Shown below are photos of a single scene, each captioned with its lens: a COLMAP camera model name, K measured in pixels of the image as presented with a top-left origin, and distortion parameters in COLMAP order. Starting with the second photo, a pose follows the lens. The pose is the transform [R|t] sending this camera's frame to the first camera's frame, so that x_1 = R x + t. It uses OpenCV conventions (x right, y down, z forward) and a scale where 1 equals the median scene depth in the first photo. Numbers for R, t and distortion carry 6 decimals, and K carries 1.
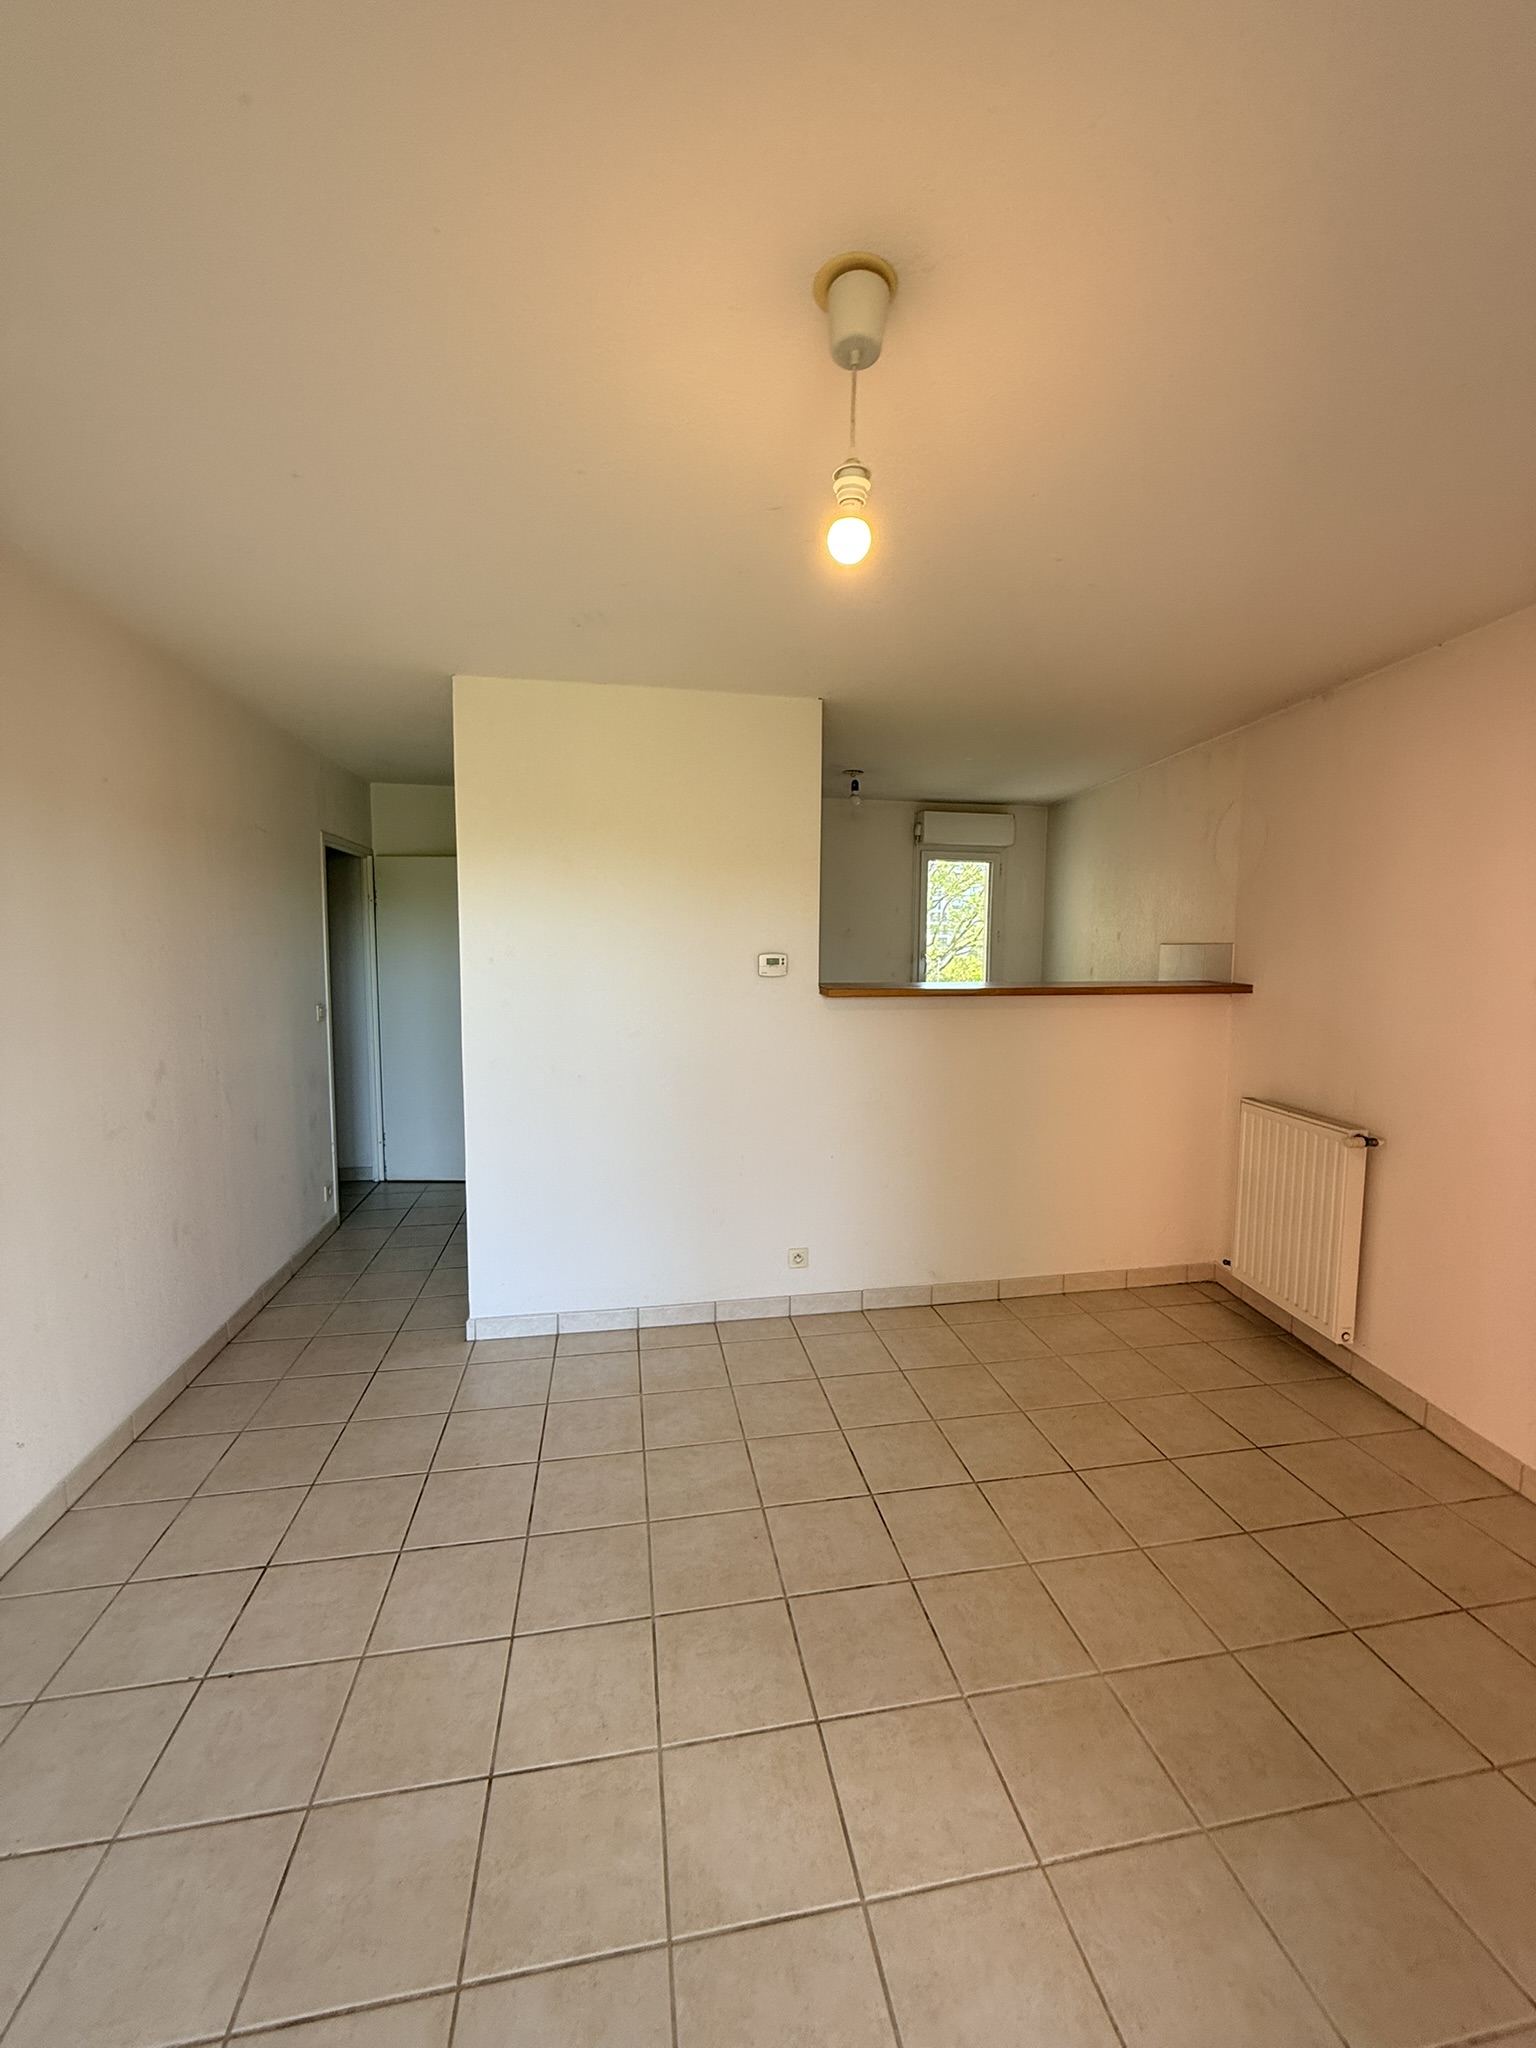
lens RADIAL K [[817.7, 0, 768.8], [0, 817.7, 1022.2], [0, 0, 1]] dist [-0.002061, 0.000482]
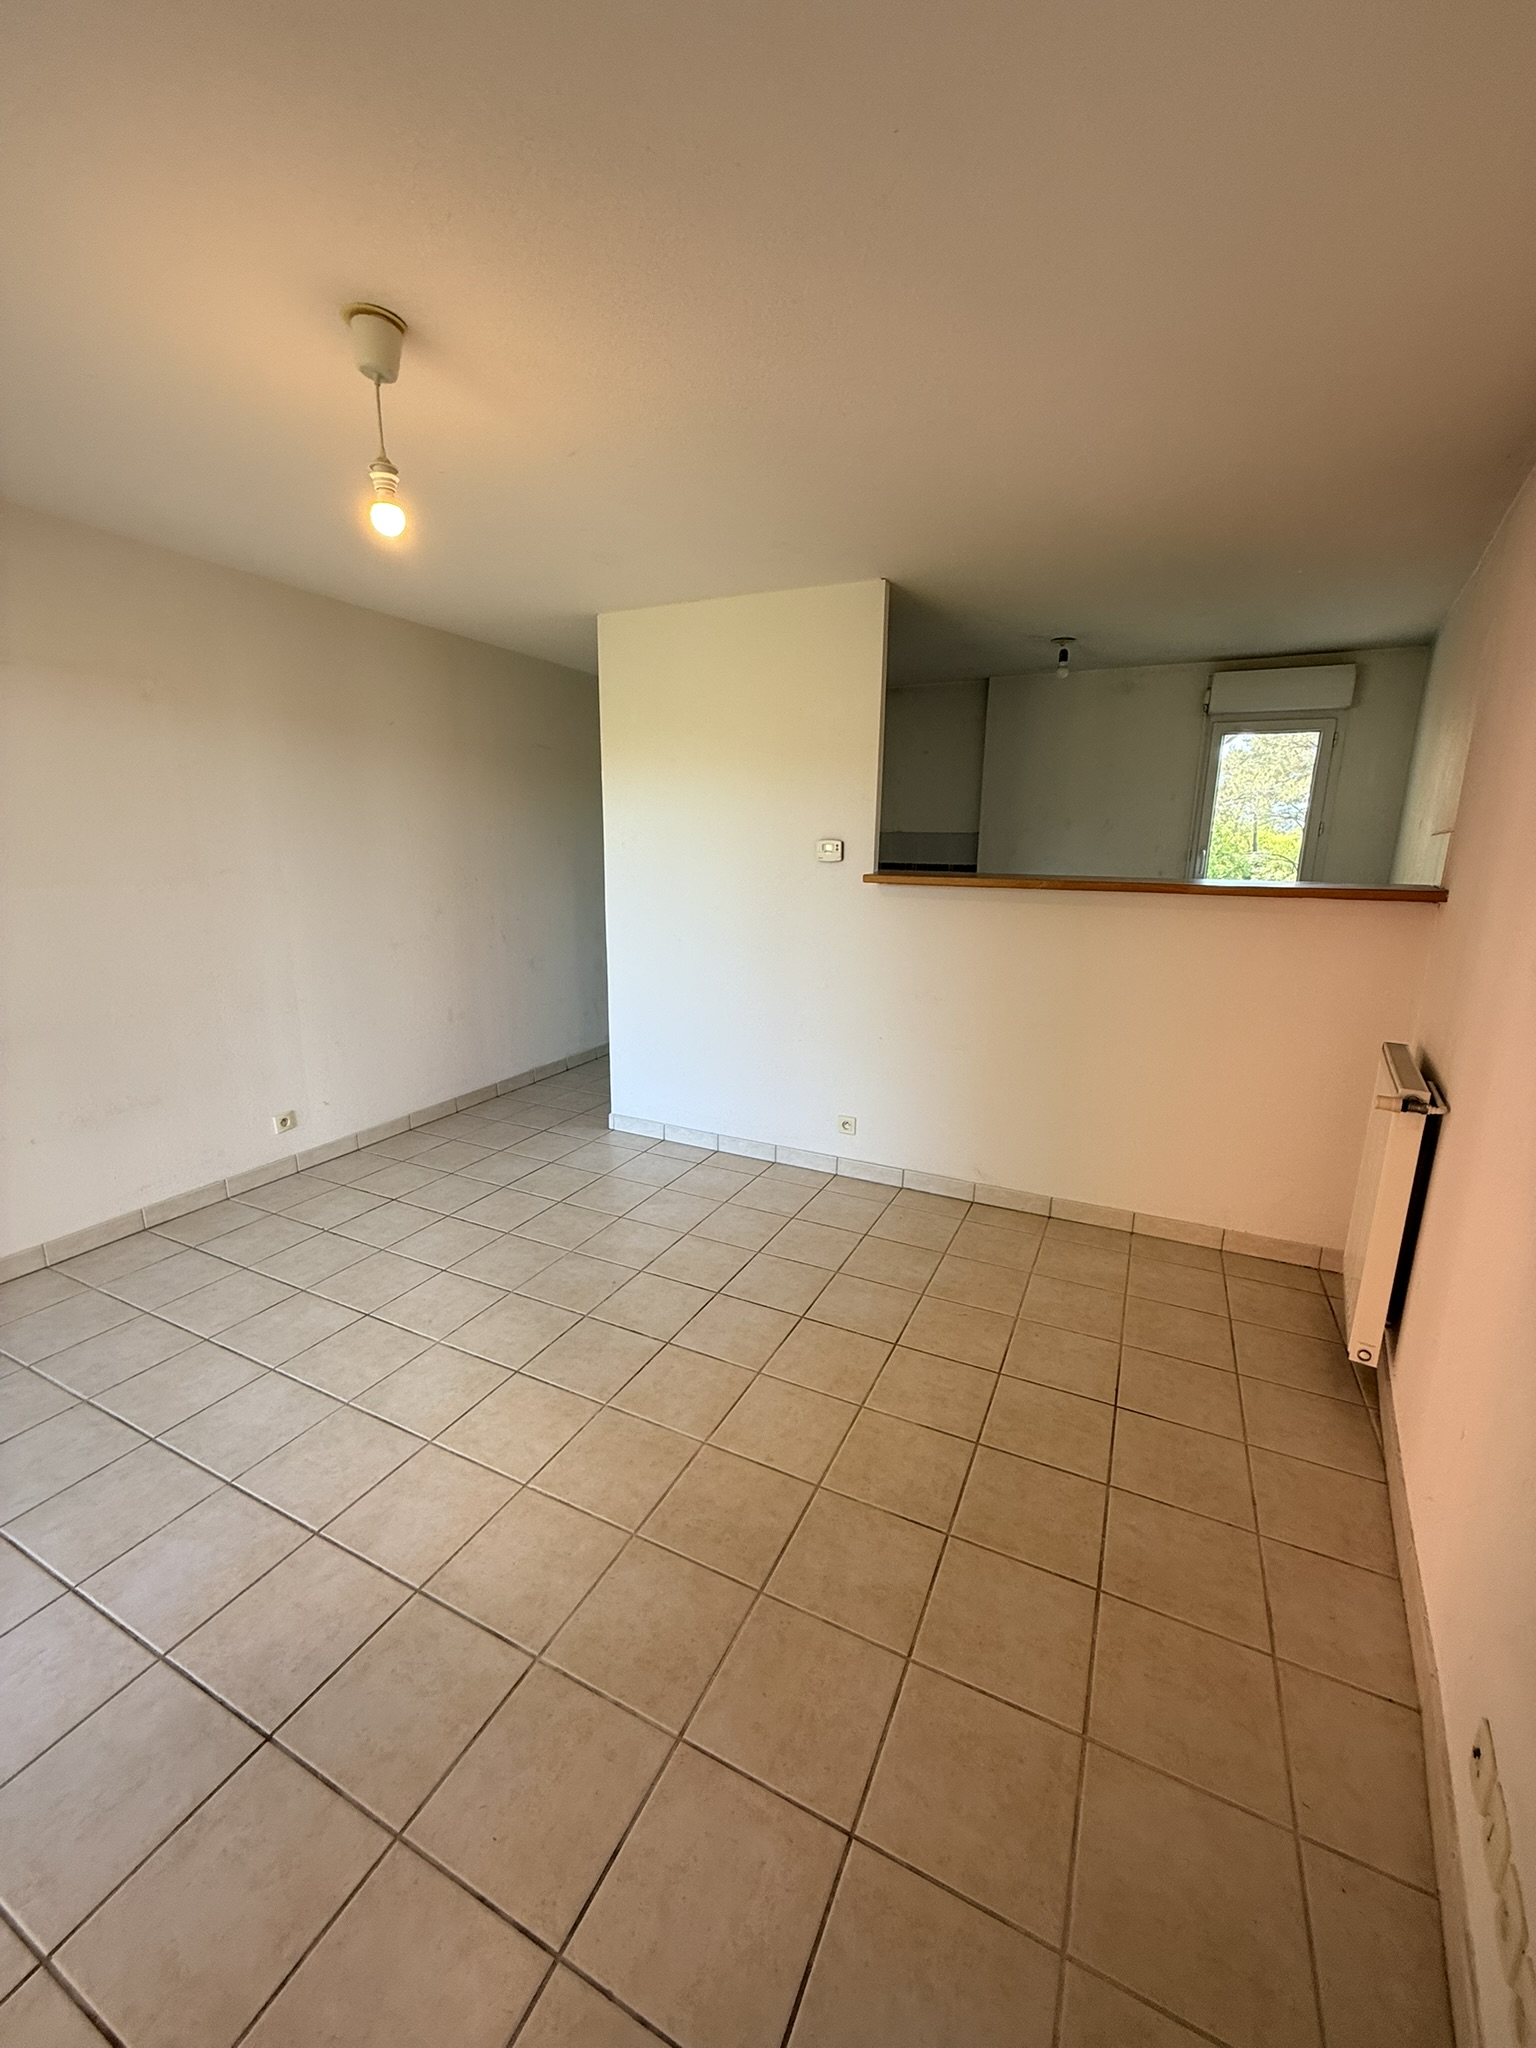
lens RADIAL K [[817.7, 0, 763.5], [0, 817.7, 1020.2], [0, 0, 1]] dist [-0.002061, 0.000482]
pose [[0.804607, 0.134933, -0.578274, 0.604963], [-0.066237, 0.988157, 0.138412, 0.007393], [0.590102, -0.073064, 0.804015, 0.073686]]
